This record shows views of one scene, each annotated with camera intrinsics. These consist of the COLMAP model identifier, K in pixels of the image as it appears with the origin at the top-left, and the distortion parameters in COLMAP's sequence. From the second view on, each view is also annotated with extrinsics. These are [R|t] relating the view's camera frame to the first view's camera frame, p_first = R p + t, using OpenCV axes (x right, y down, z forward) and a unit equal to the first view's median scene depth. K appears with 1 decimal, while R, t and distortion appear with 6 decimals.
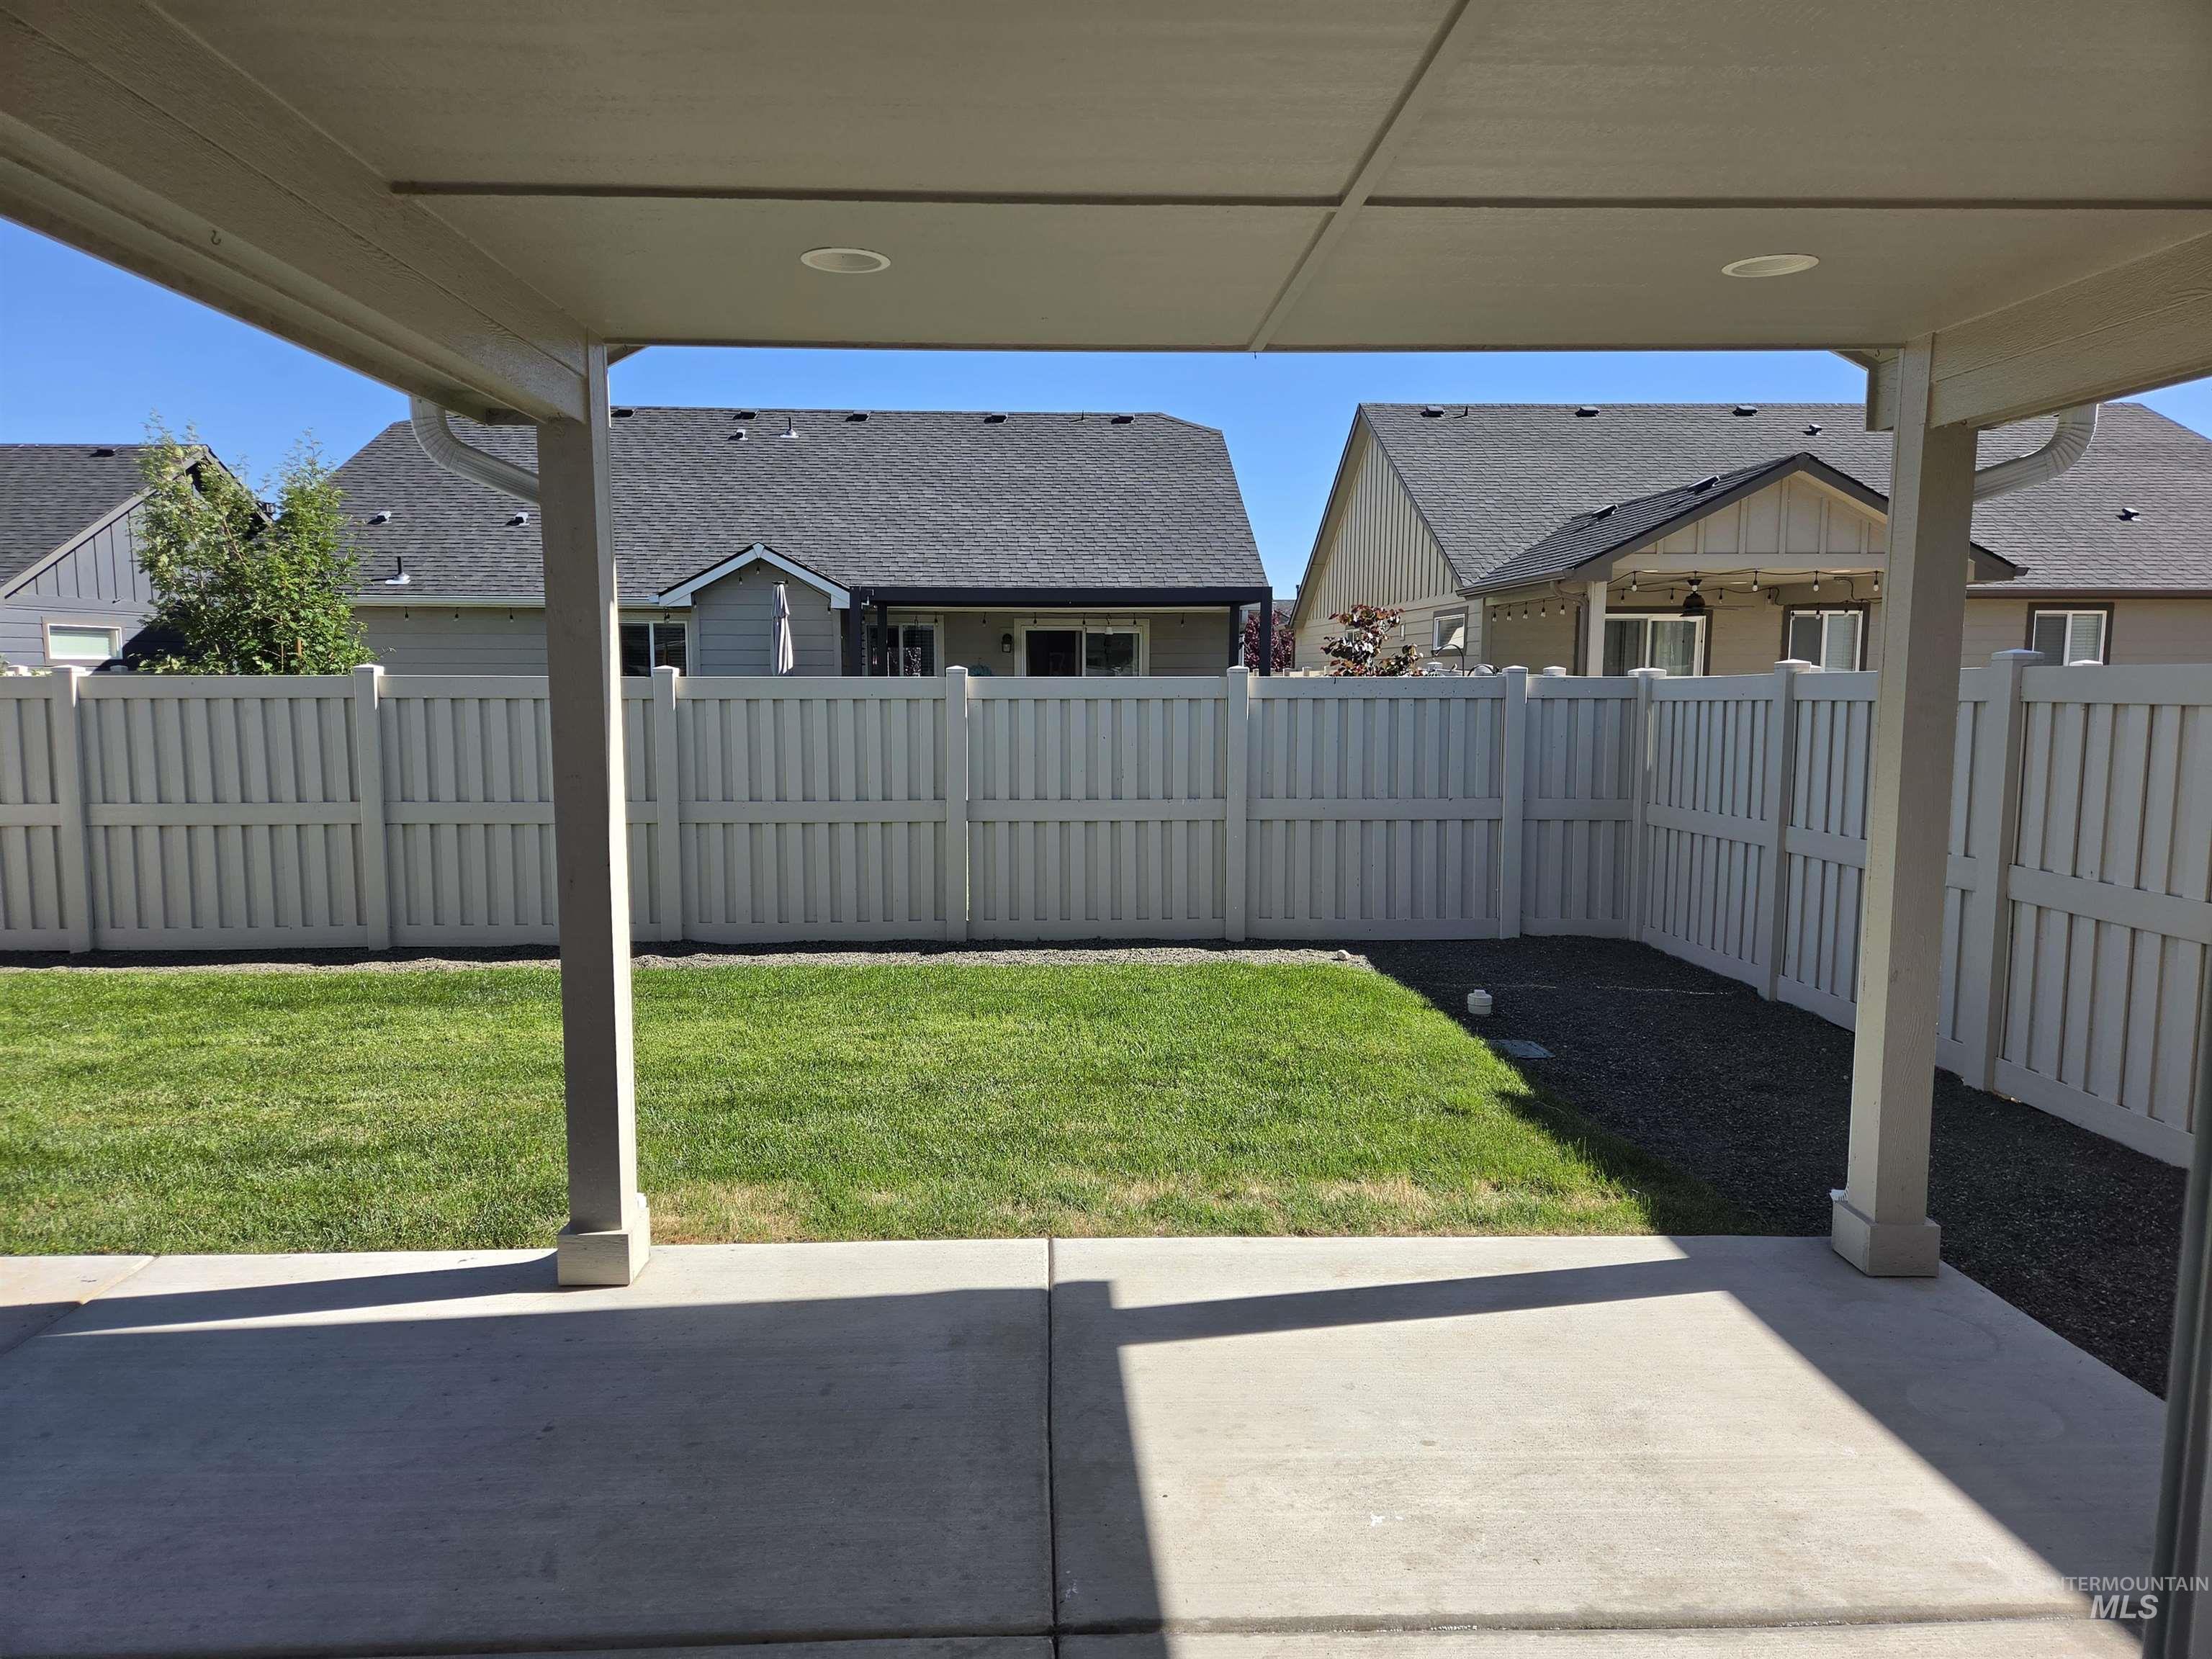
lens RADIAL K [[1473.6, 0, 1094.9], [0, 1473.6, 834.7], [0, 0, 1]] dist [0.067643, -0.057592]
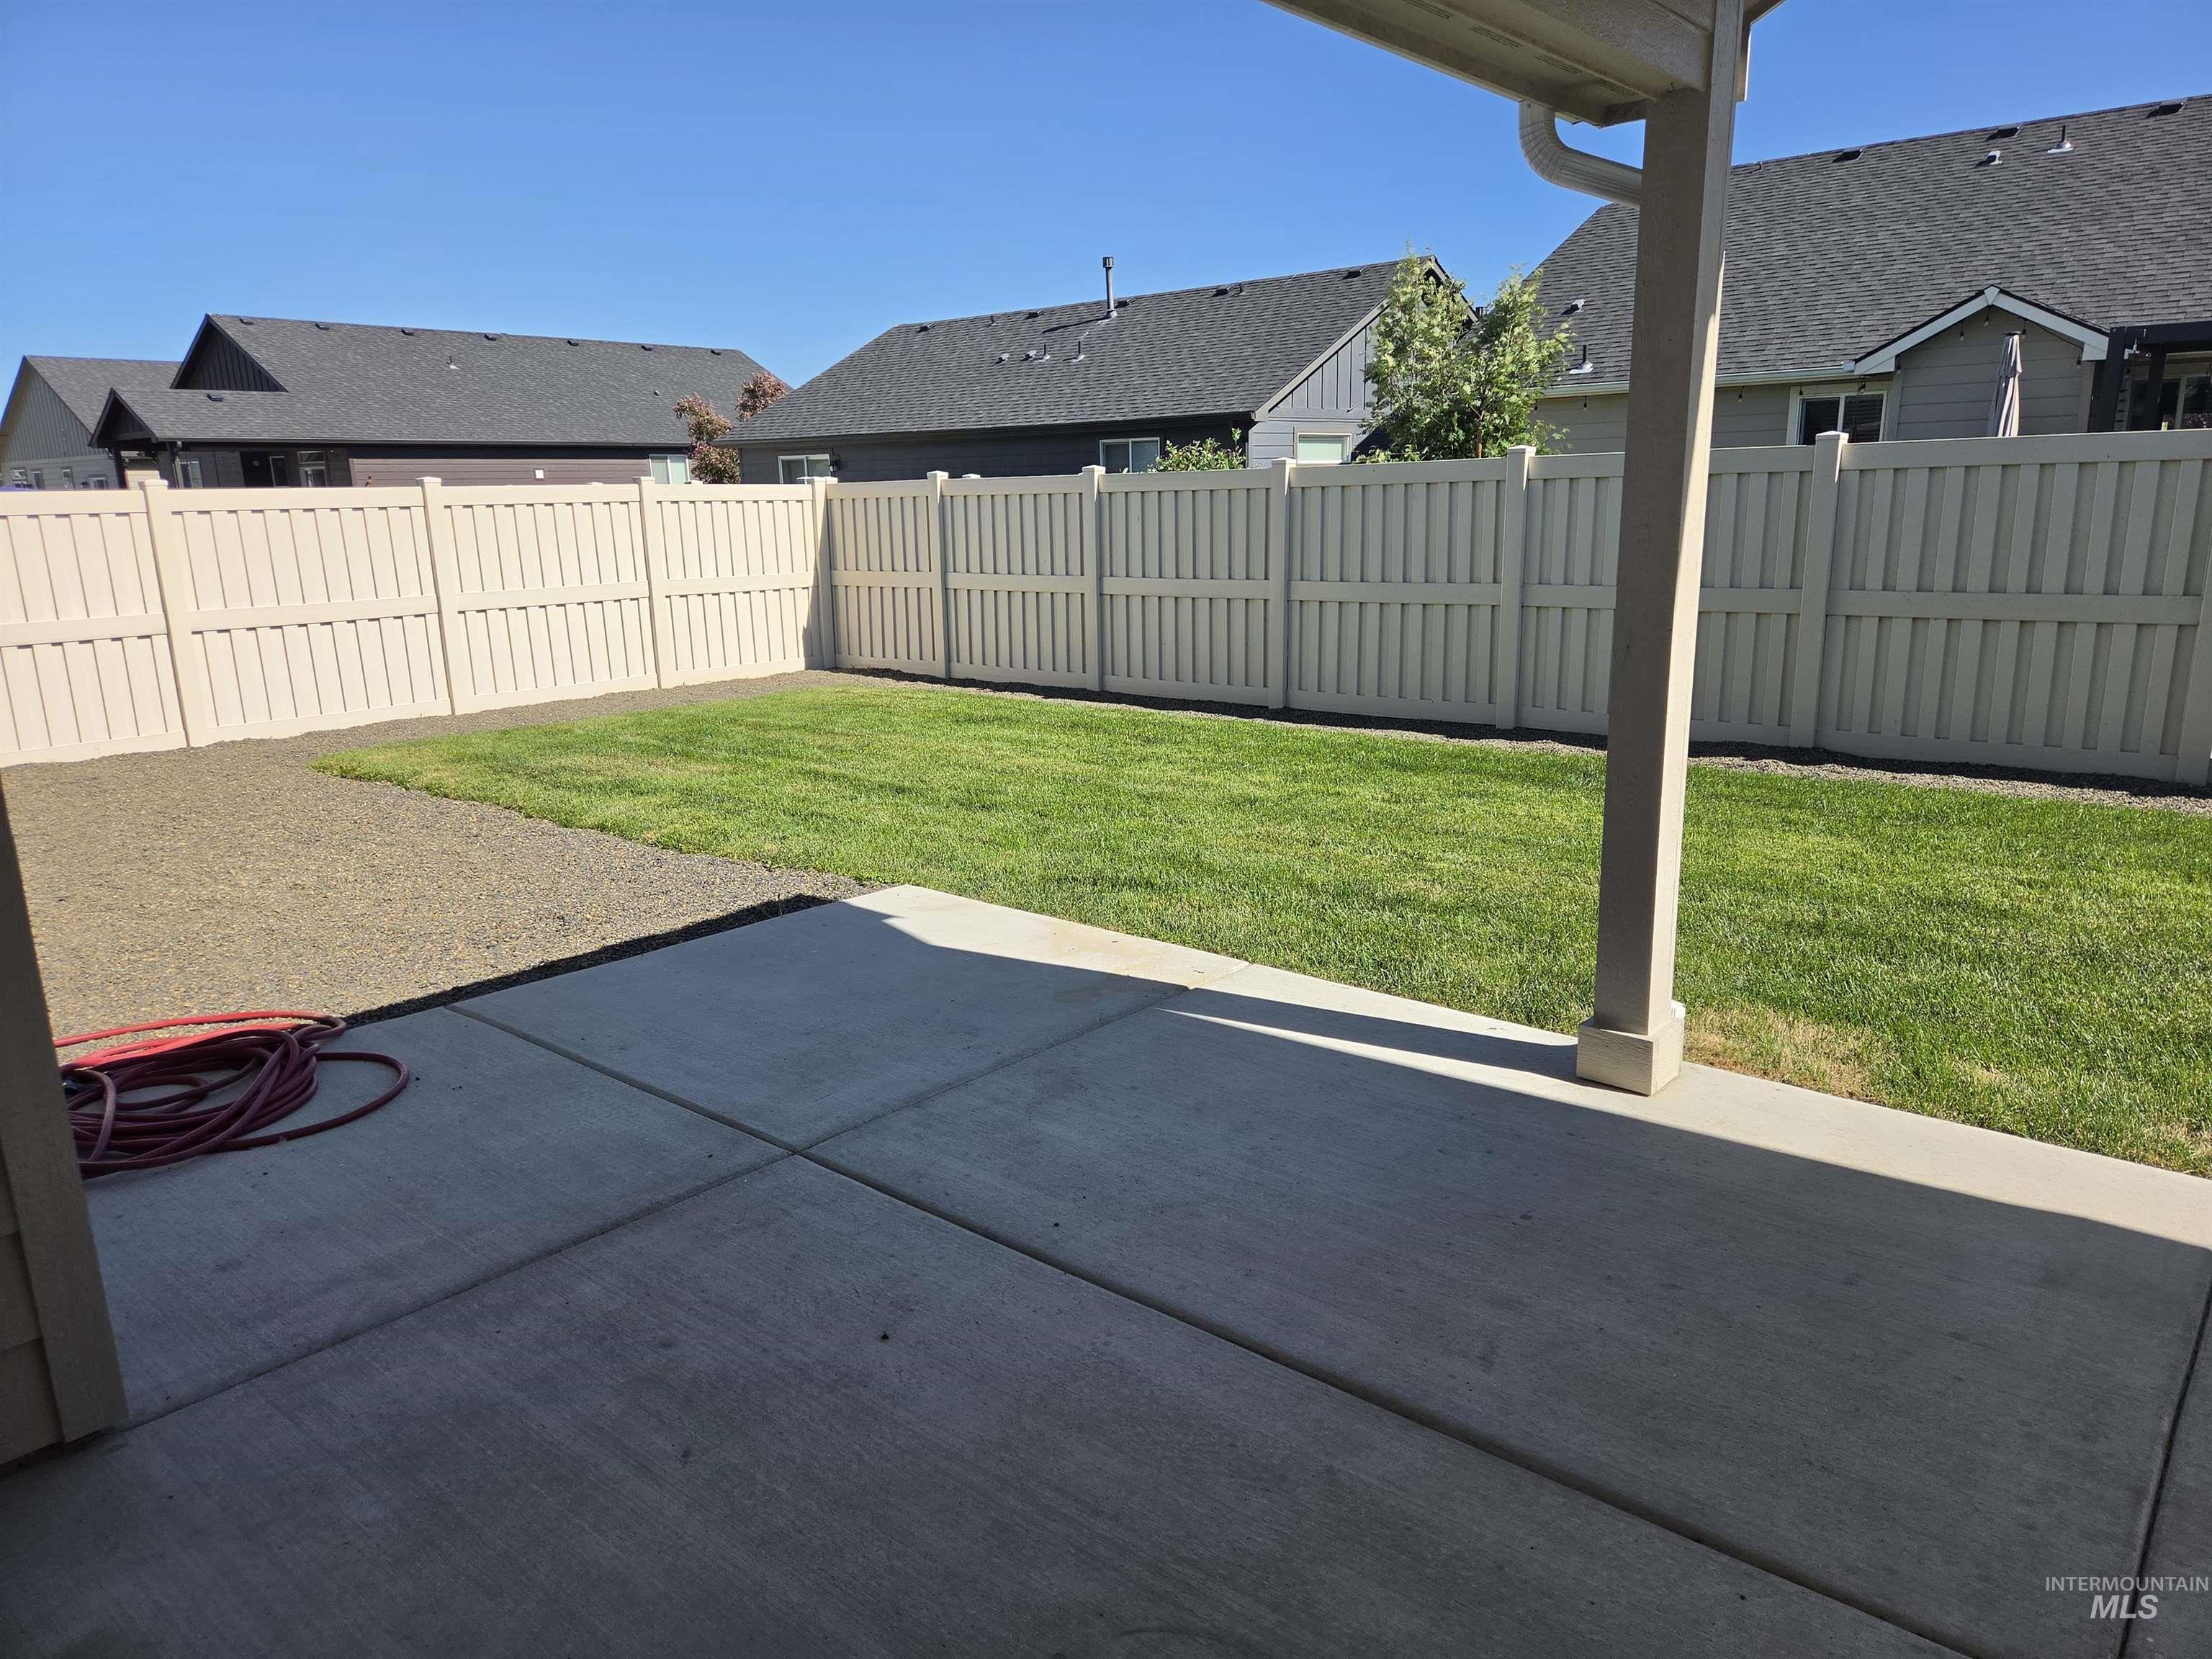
lens RADIAL K [[1473.6, 0, 1120.3], [0, 1473.6, 842.7], [0, 0, 1]] dist [0.067643, -0.057592]
pose [[0.742179, 0.139541, -0.655514, 0.010109], [-0.049793, 0.986862, 0.153700, 0.010831], [0.668349, -0.081432, 0.739377, 0.053001]]
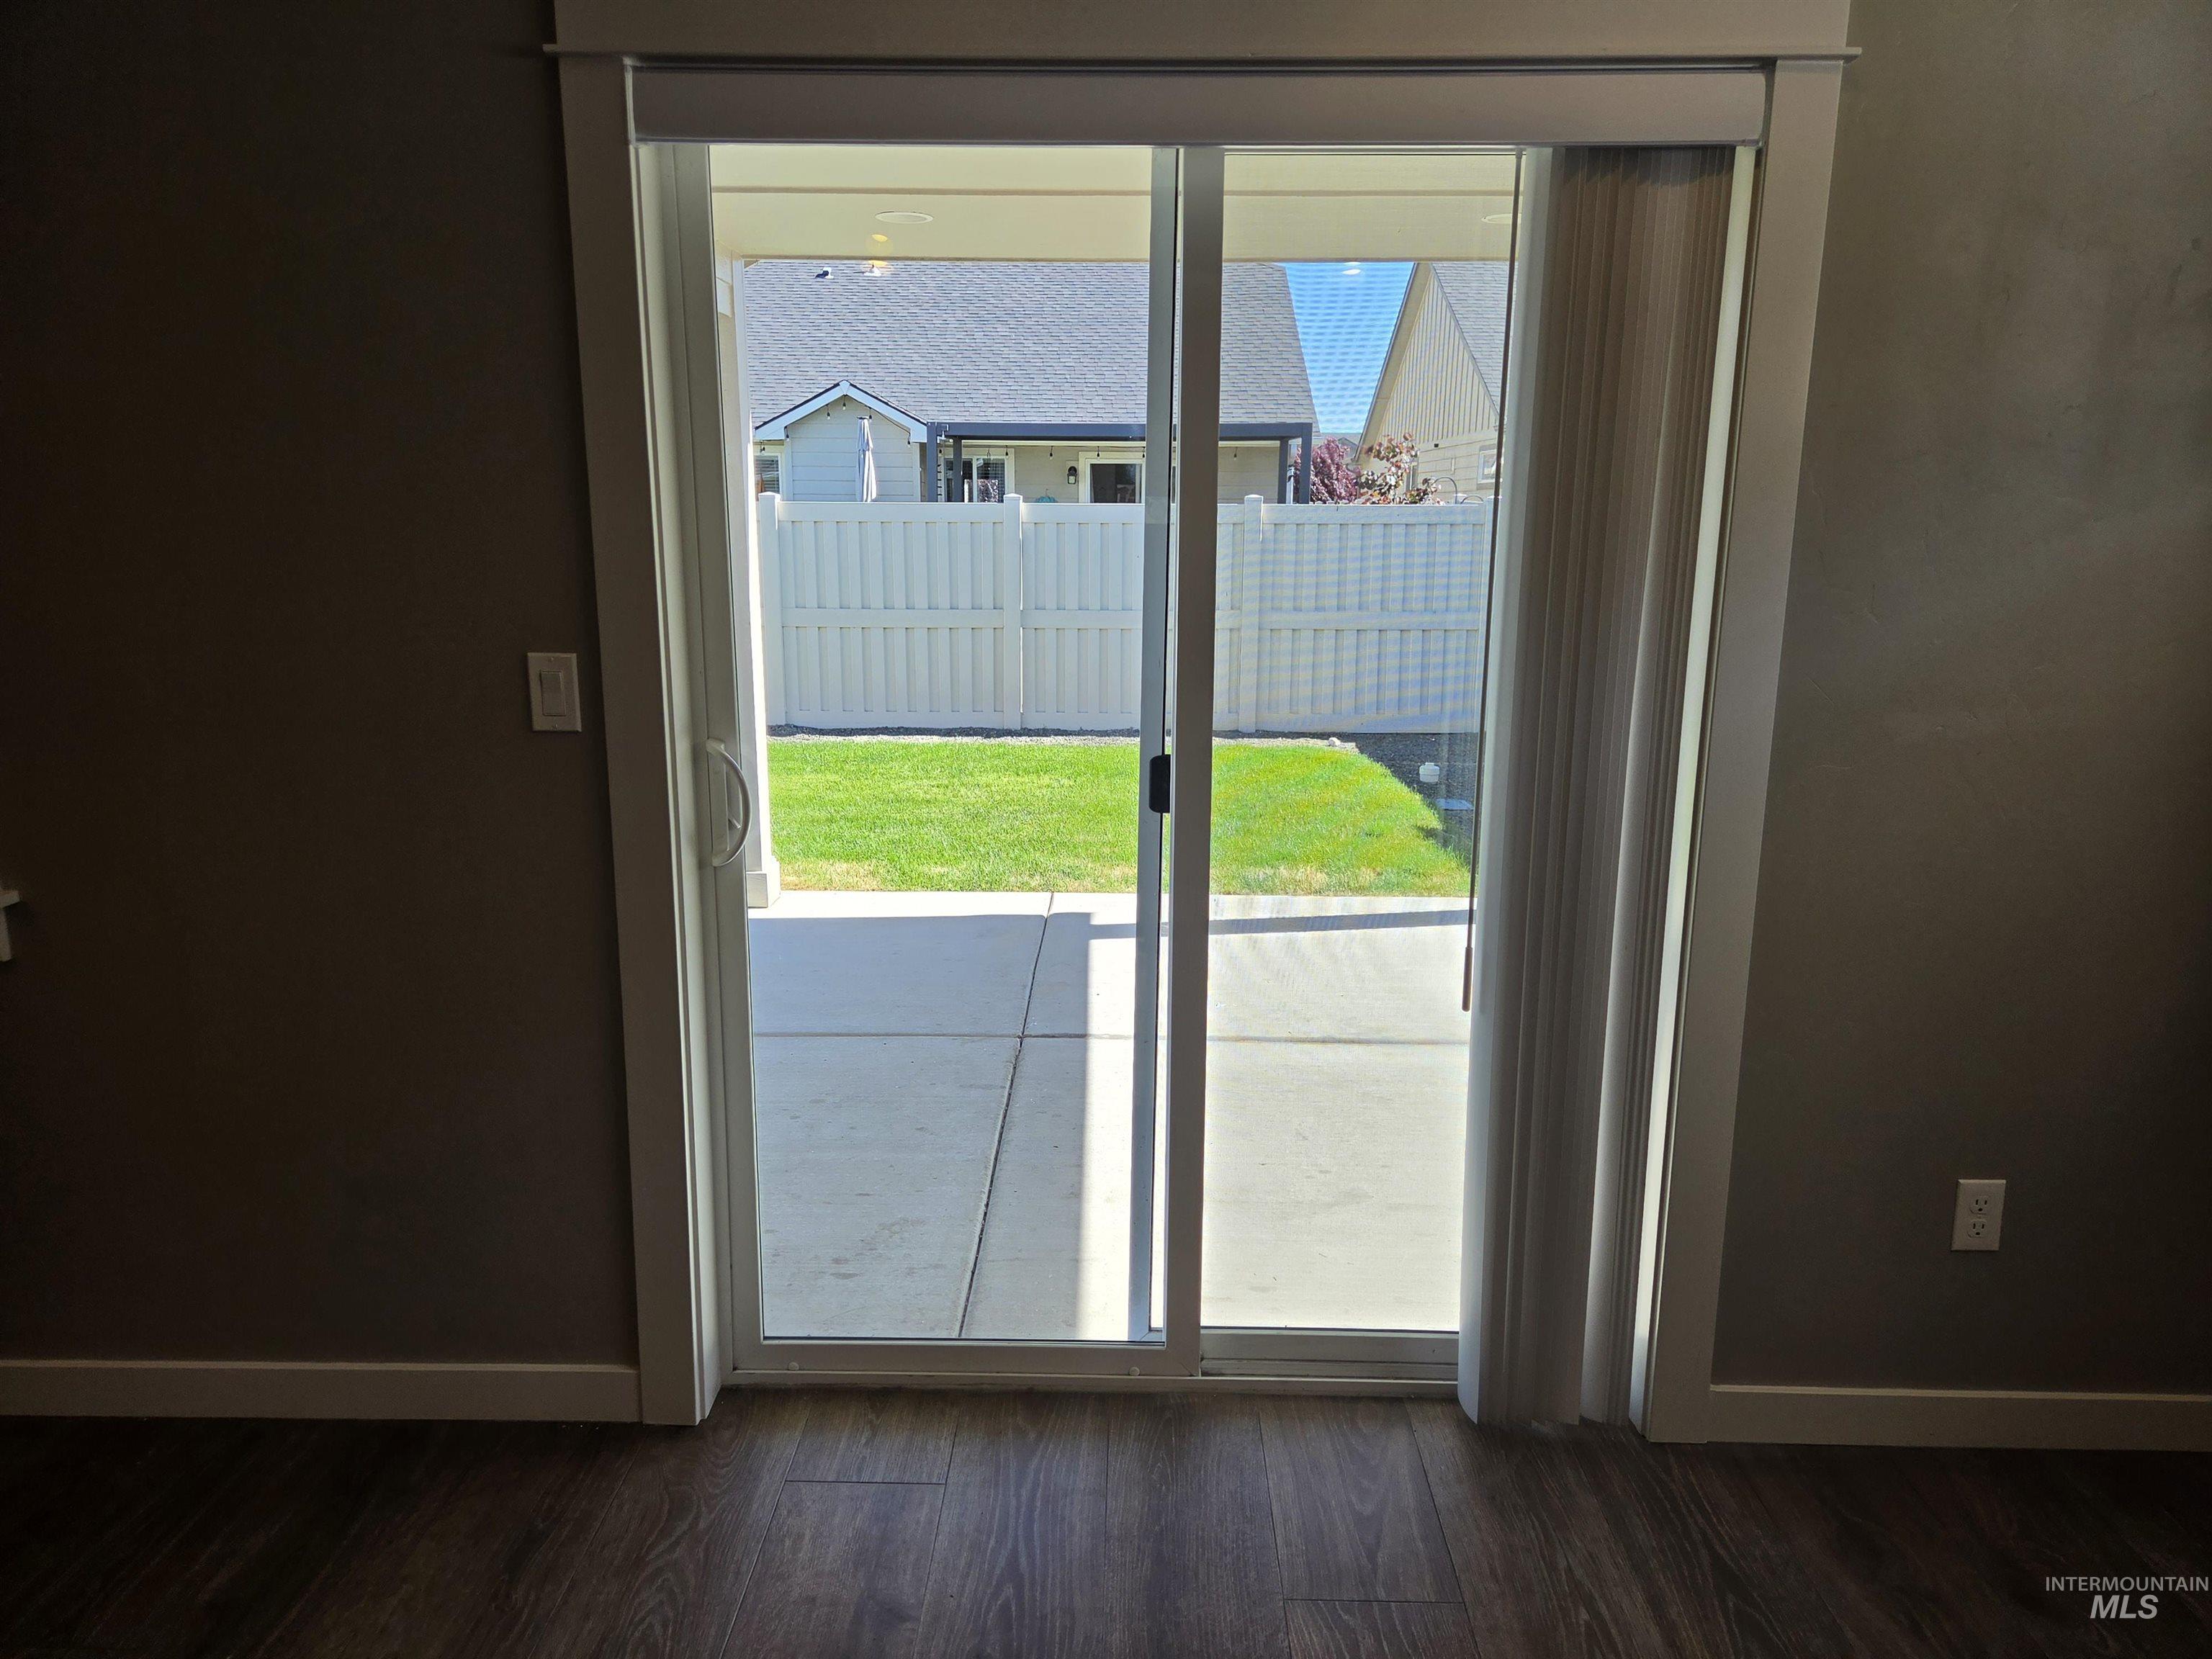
lens RADIAL K [[1473.6, 0, 1110.7], [0, 1473.6, 809.5], [0, 0, 1]] dist [0.067643, -0.057592]
pose [[0.998859, 0.014650, -0.045448, 0.043326], [-0.010410, 0.995690, 0.092158, 0.028044], [0.046602, -0.091580, 0.994707, -0.200708]]
